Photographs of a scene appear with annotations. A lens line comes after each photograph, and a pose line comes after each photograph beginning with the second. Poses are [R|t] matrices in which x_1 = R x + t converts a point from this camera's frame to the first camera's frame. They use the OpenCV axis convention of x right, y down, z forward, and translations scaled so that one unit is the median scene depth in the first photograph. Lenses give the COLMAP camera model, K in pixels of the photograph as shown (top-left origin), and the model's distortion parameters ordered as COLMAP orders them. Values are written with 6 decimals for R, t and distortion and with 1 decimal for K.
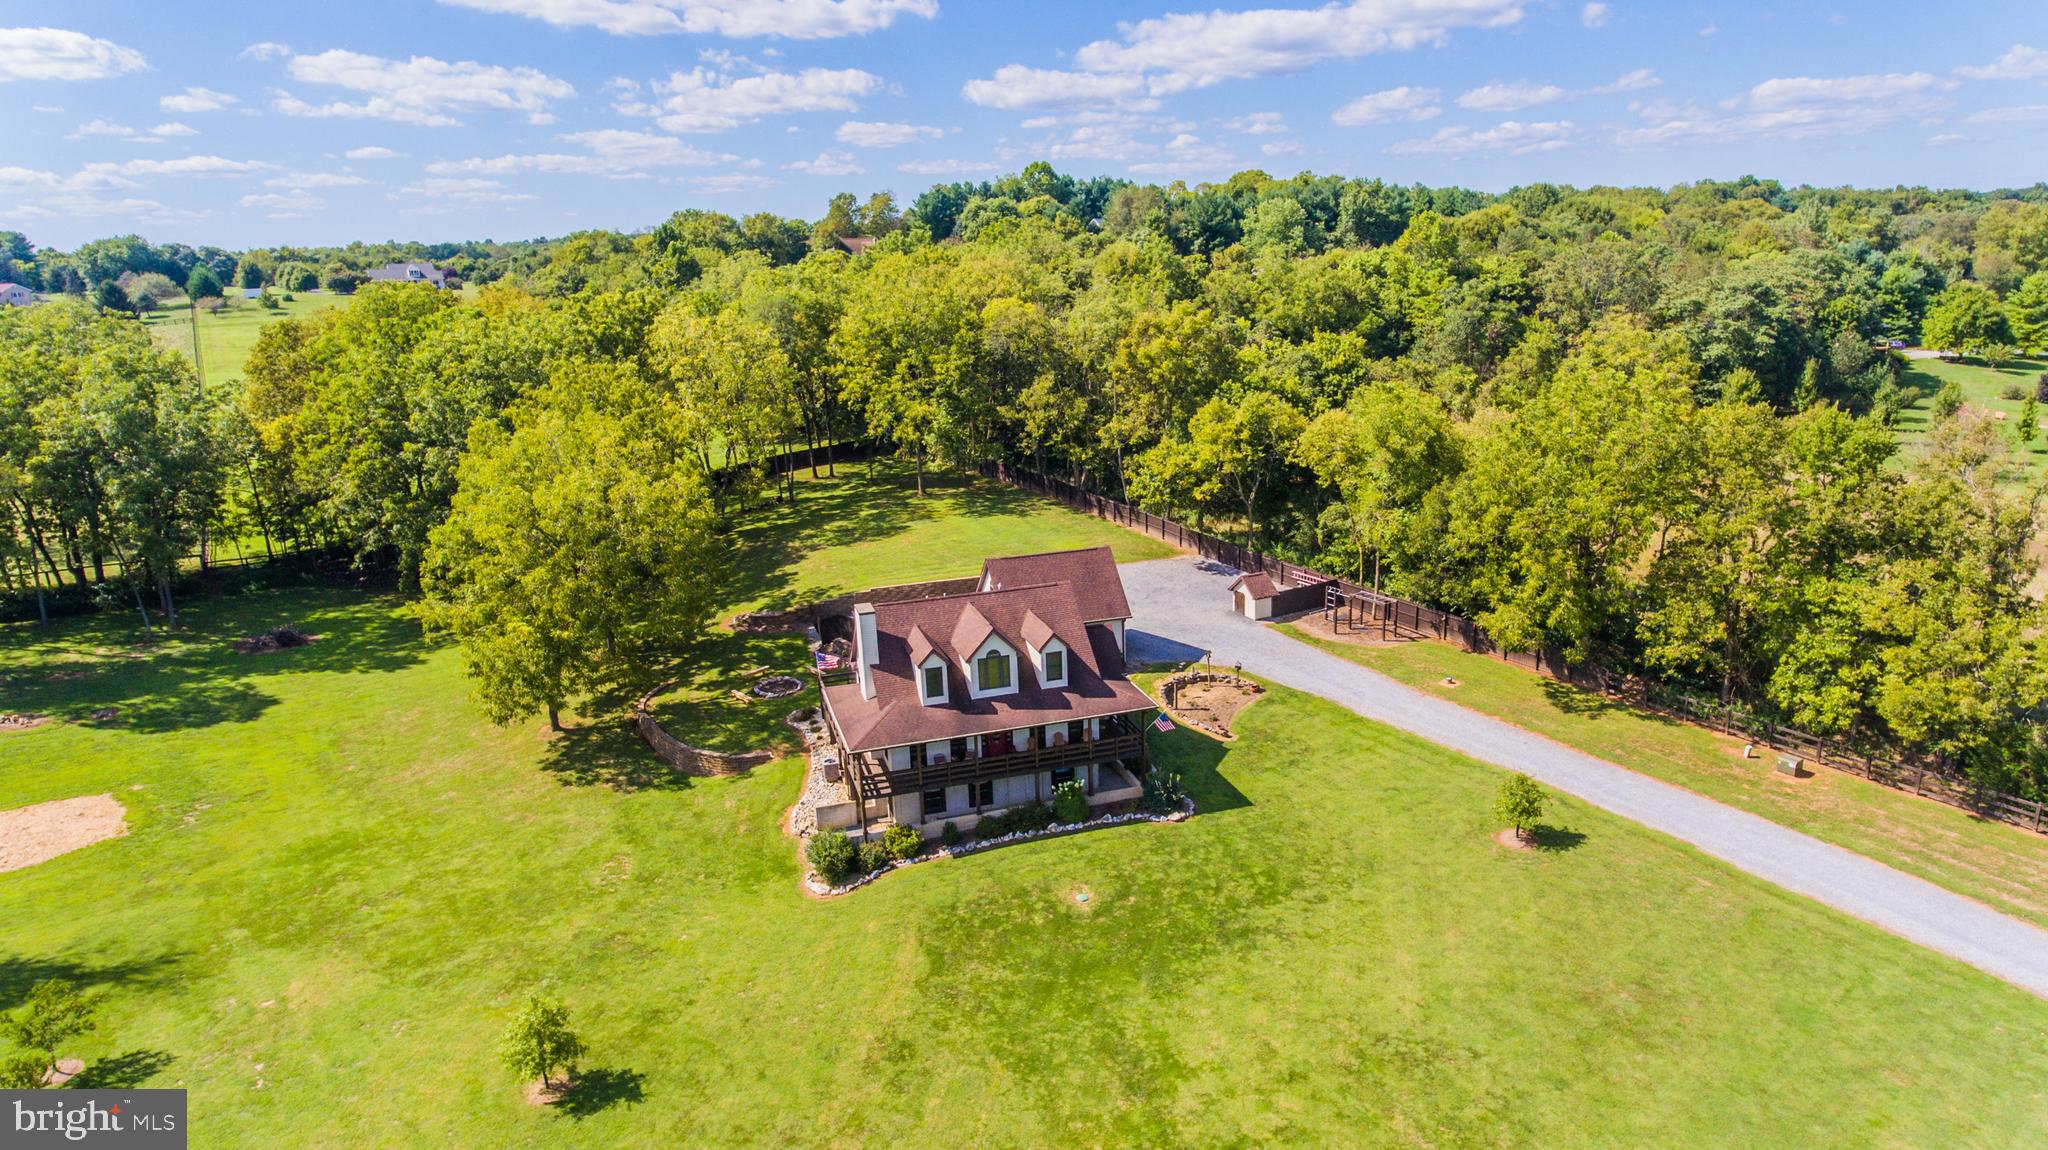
lens RADIAL K [[1169.7, 0, 1032.9], [0, 1169.7, 563.9], [0, 0, 1]] dist [-0.002575, 0.000103]
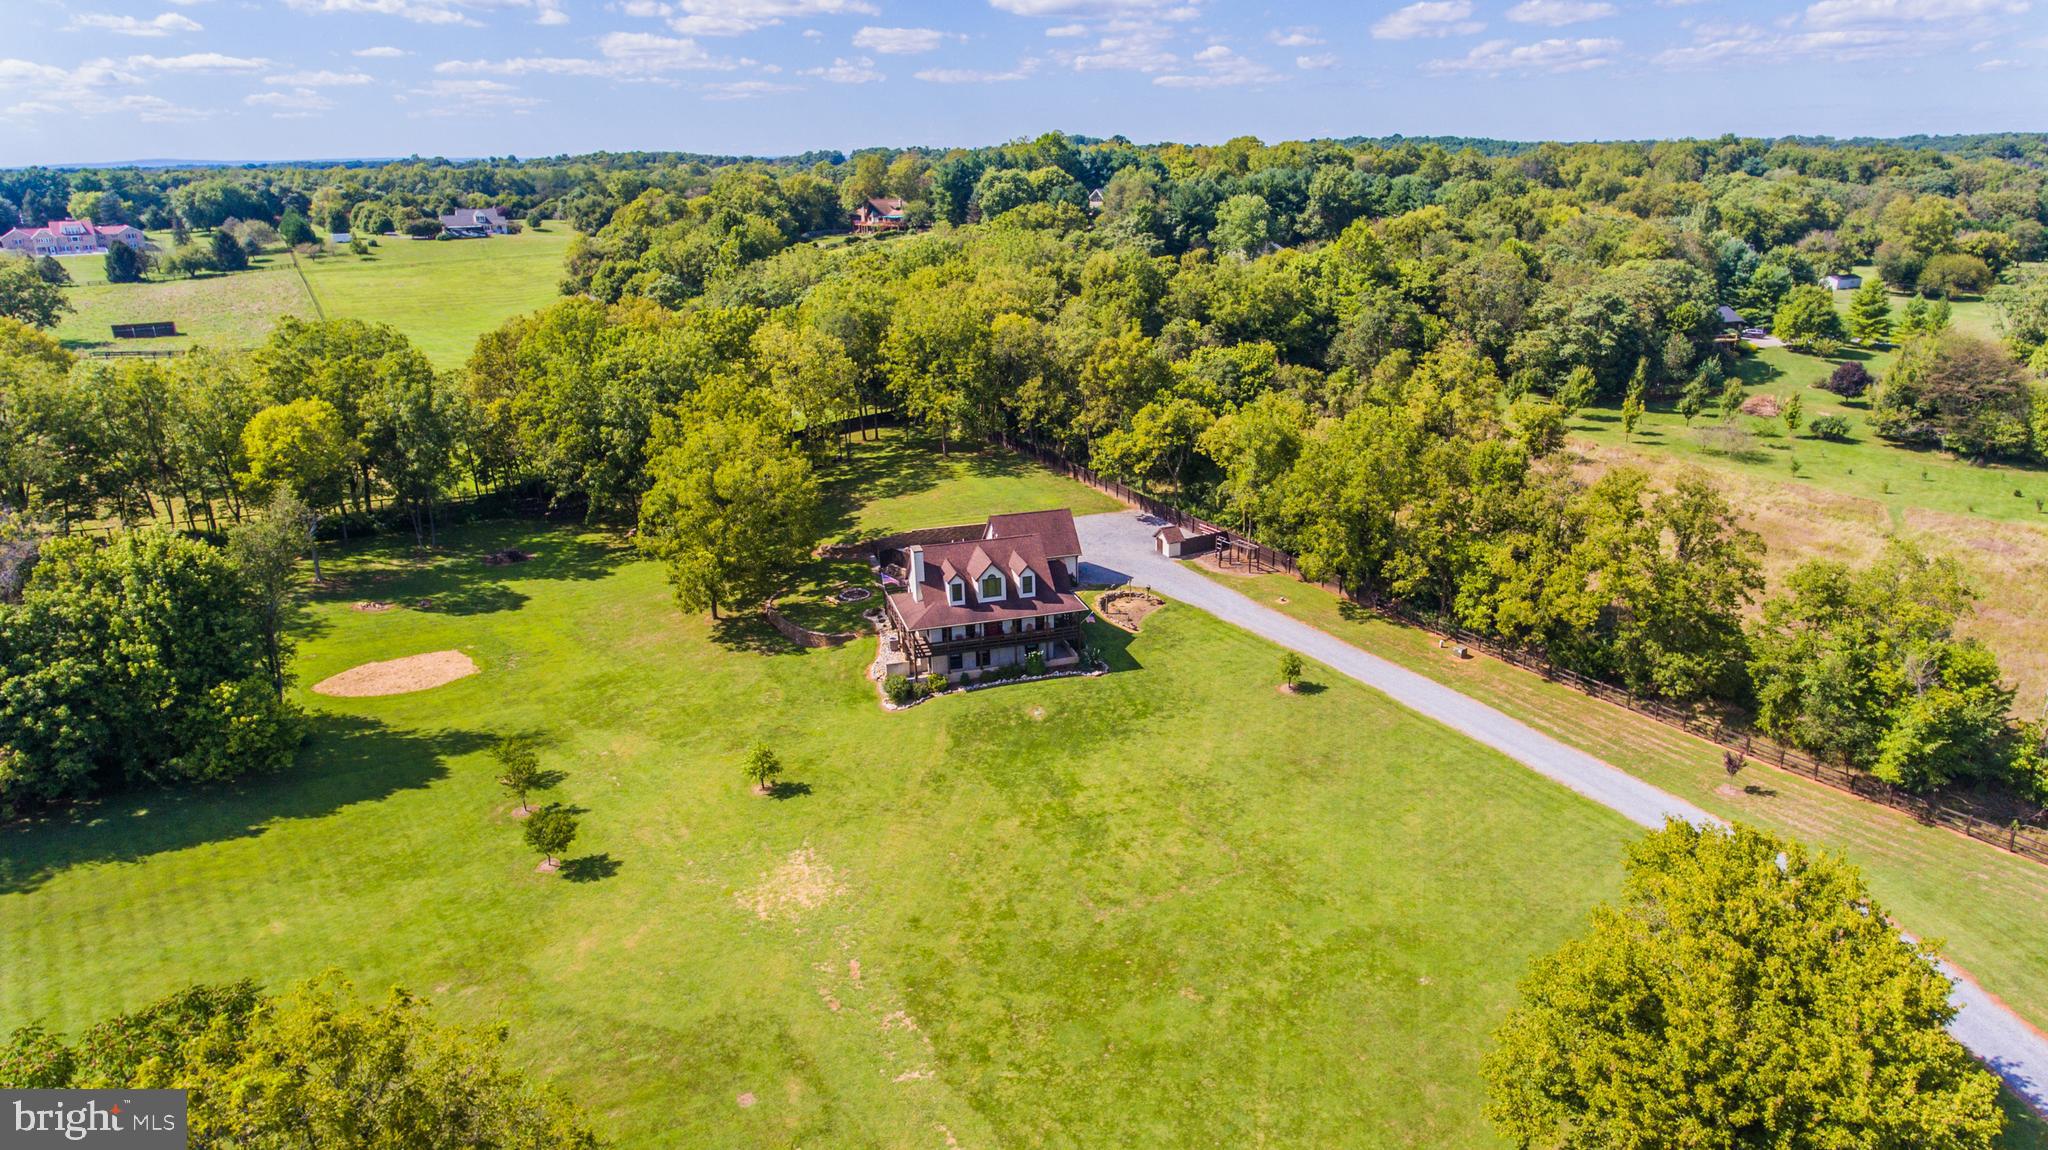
lens RADIAL K [[1169.7, 0, 1032.9], [0, 1169.7, 563.9], [0, 0, 1]] dist [-0.002575, 0.000103]
pose [[0.999755, 0.020226, -0.009027, 0.028563], [-0.019571, 0.997519, 0.067620, -0.040141], [0.010373, -0.067427, 0.997670, -0.483135]]
